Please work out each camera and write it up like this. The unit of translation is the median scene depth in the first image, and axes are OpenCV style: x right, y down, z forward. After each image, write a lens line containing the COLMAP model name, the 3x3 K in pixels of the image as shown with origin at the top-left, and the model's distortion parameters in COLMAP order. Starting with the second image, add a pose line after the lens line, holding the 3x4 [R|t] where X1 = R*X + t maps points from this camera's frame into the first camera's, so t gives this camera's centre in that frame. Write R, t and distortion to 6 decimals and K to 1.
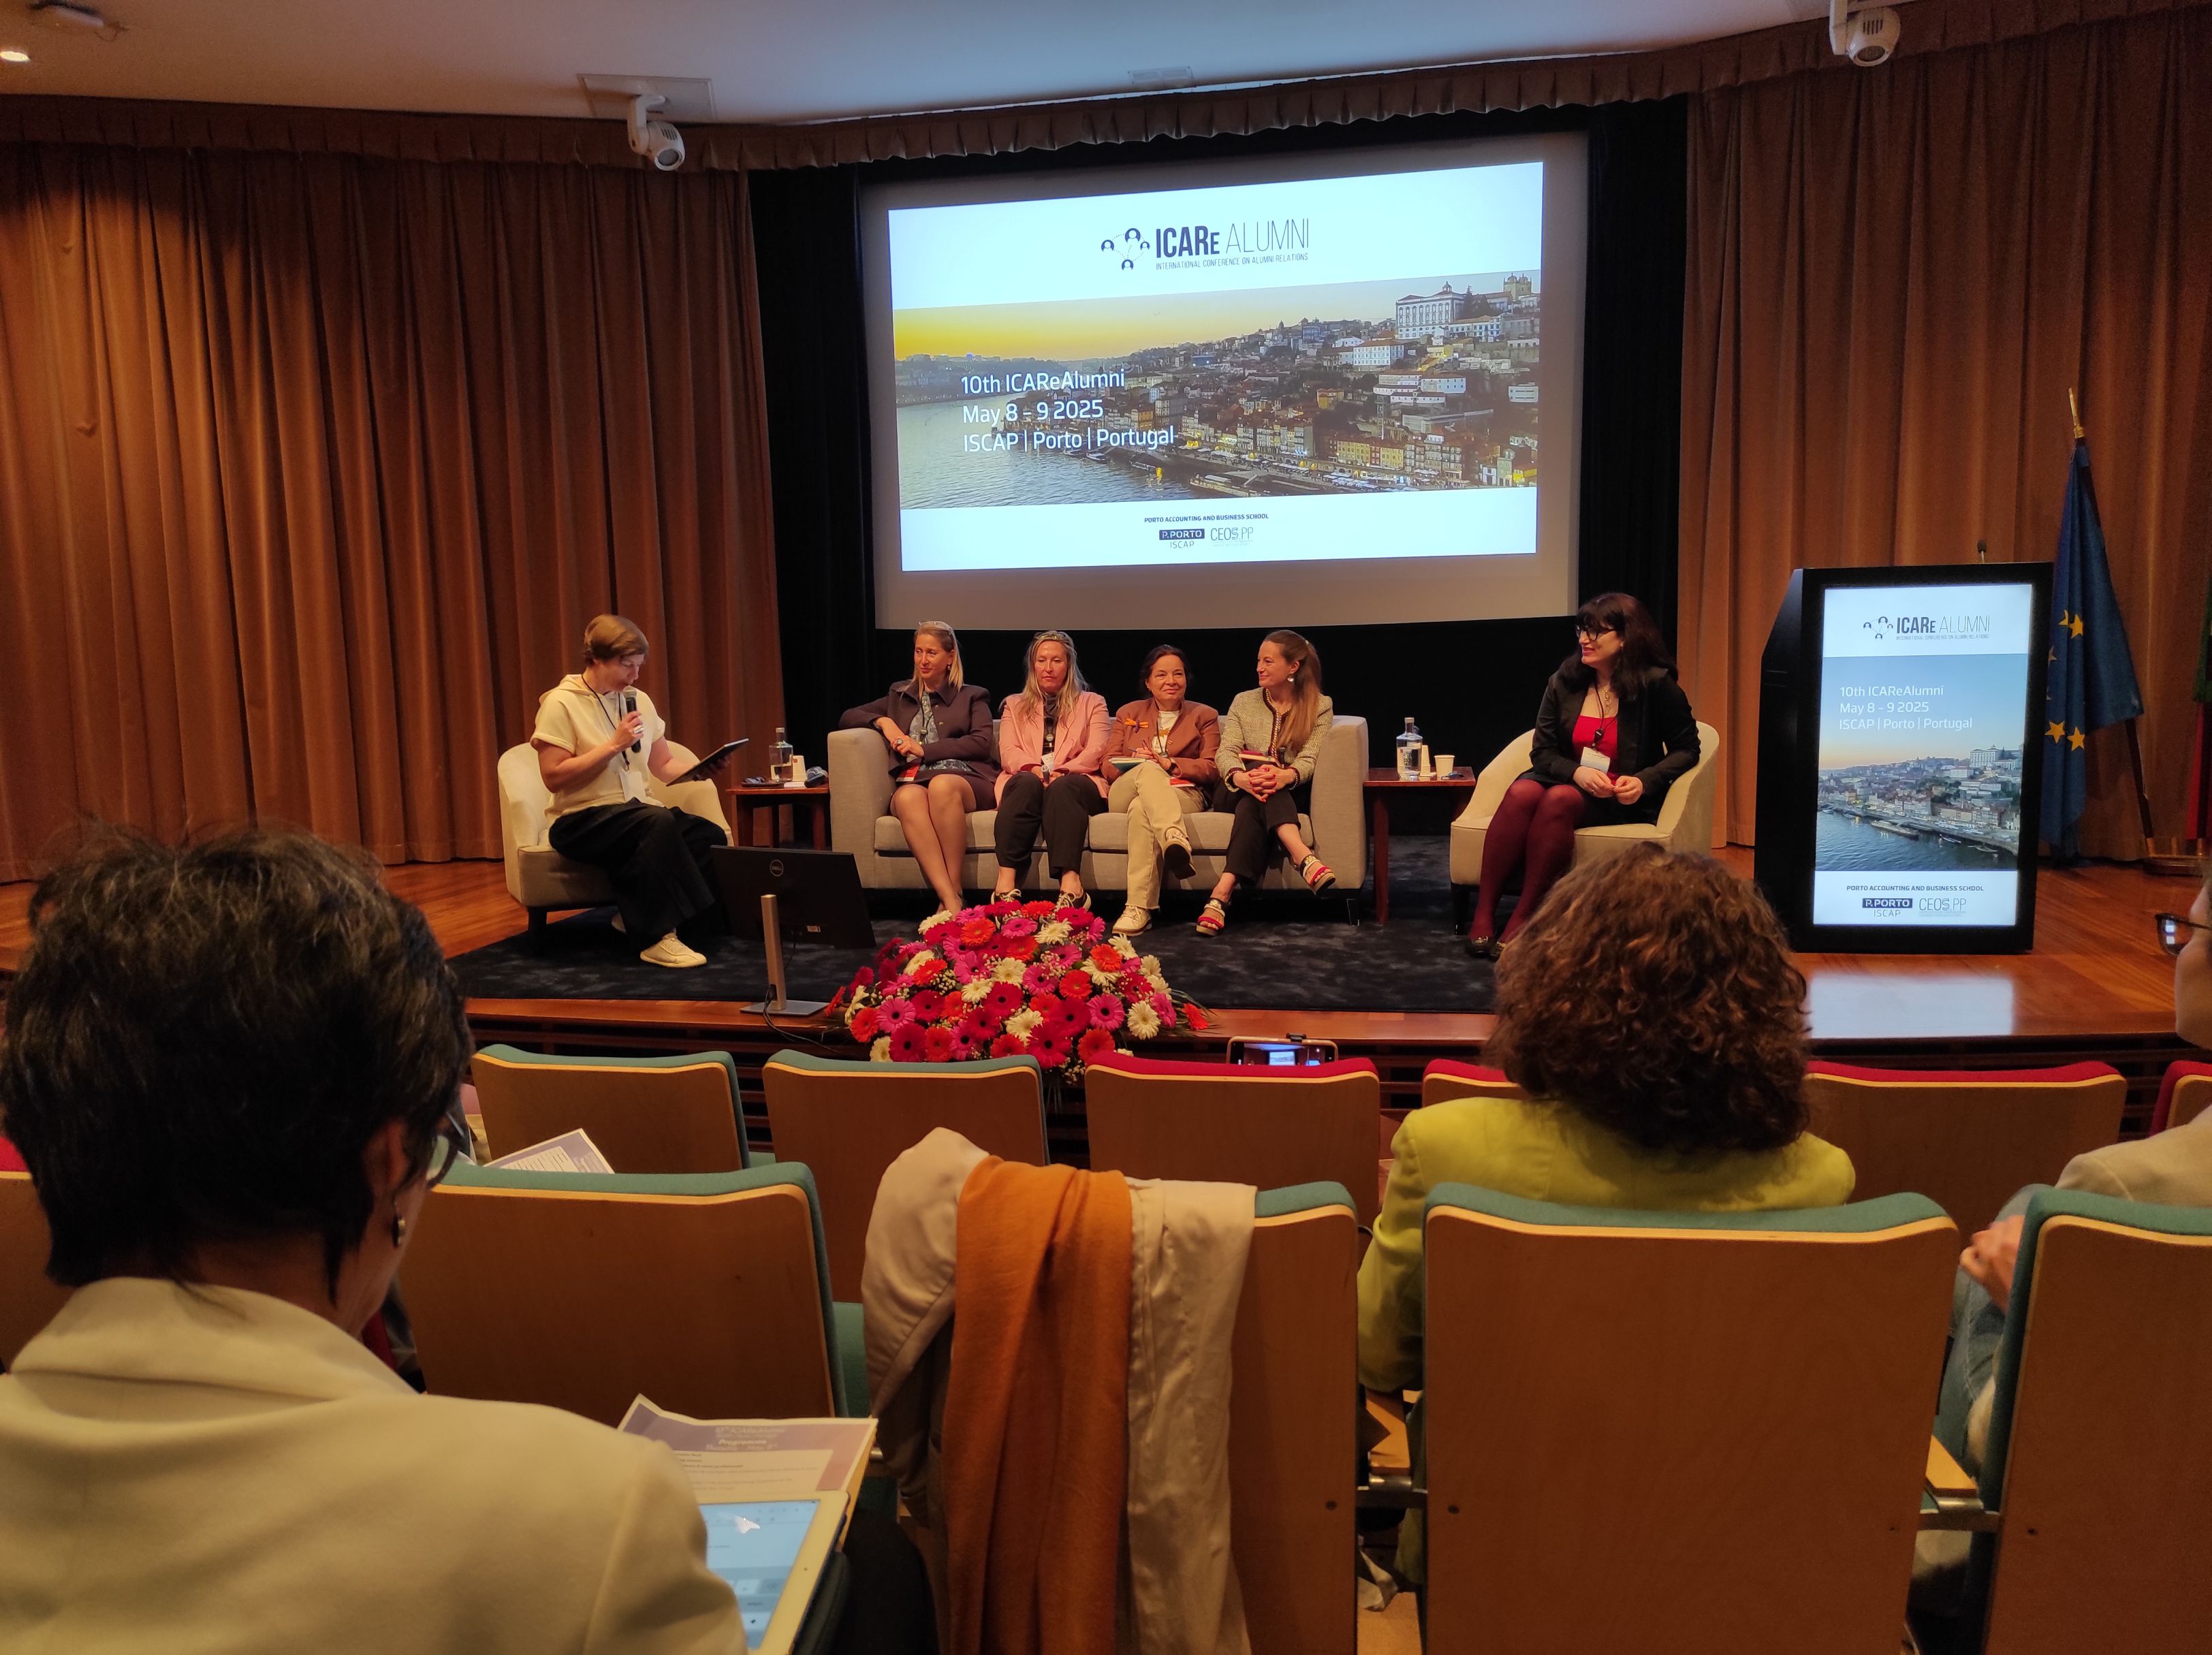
lens RADIAL K [[1604.6, 0, 1080.1], [0, 1604.6, 897.8], [0, 0, 1]] dist [0.001753, -0.011567]
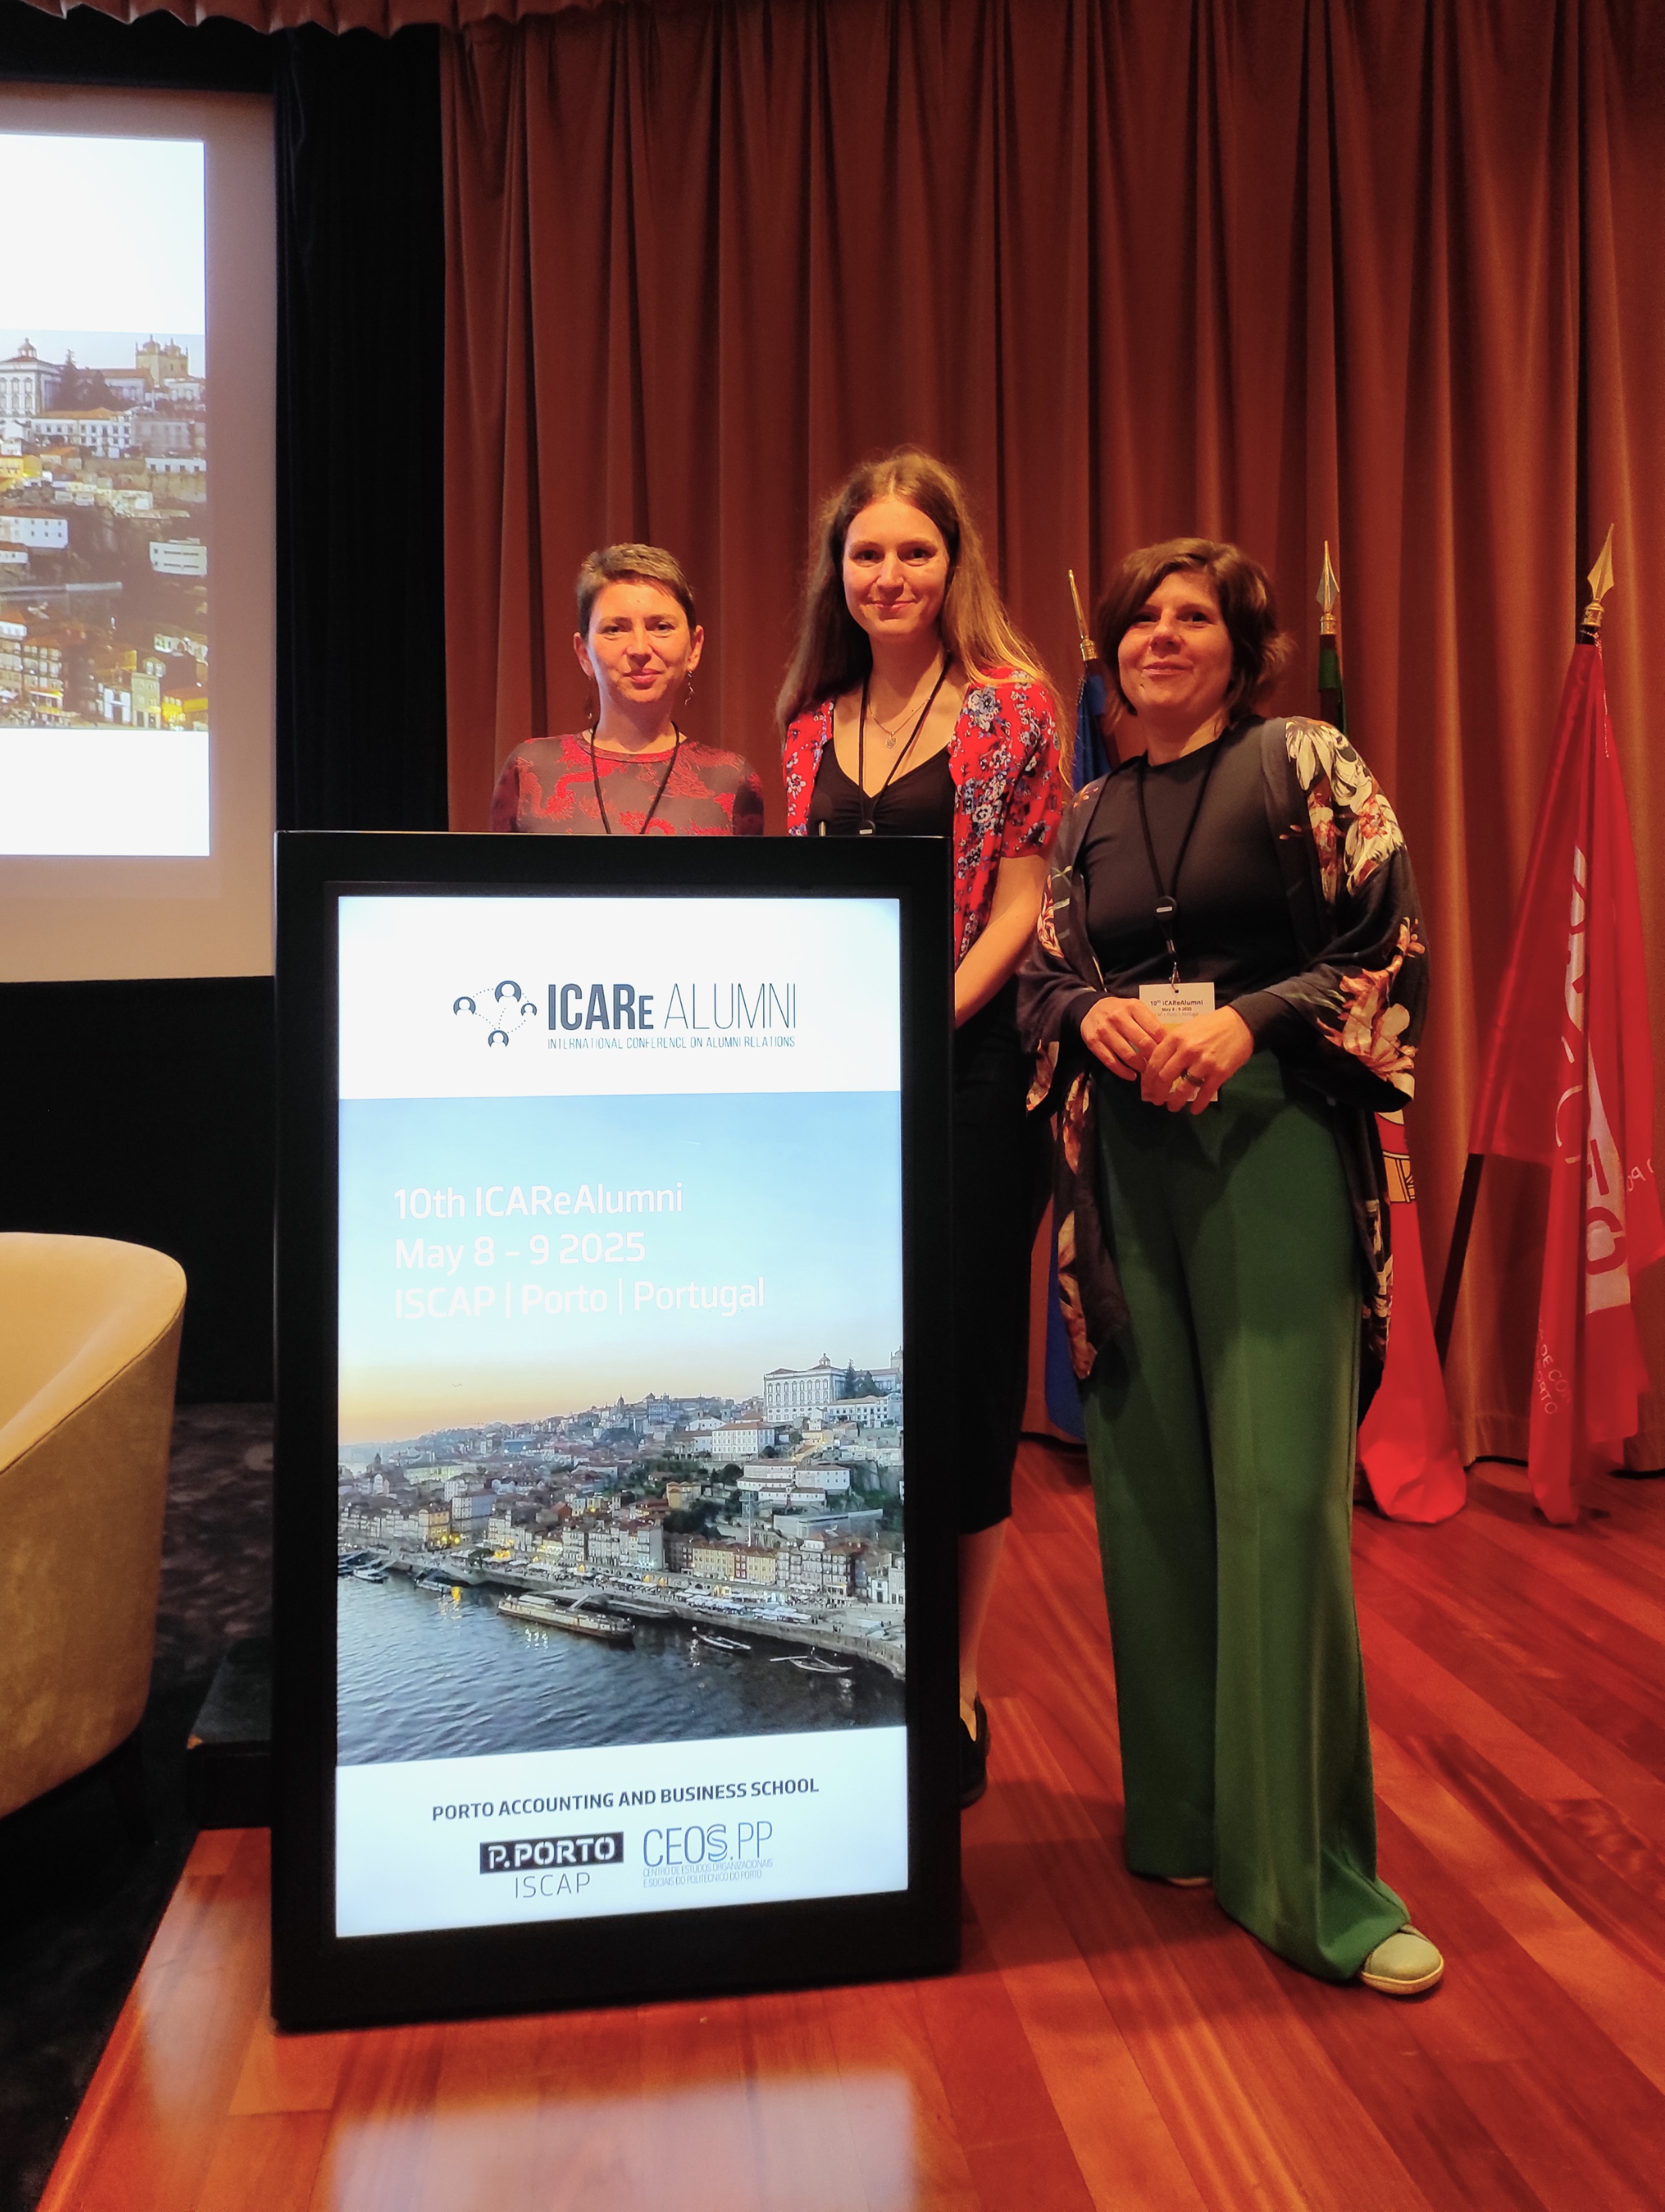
lens RADIAL K [[1618.6, 0, 831.9], [0, 1618.6, 1101.6], [0, 0, 1]] dist [0.008295, -0.002325]
pose [[0.946044, -0.009560, 0.323897, 0.449909], [0.040794, 0.995126, -0.089781, -0.115692], [-0.321460, 0.098150, 0.941823, 0.653865]]
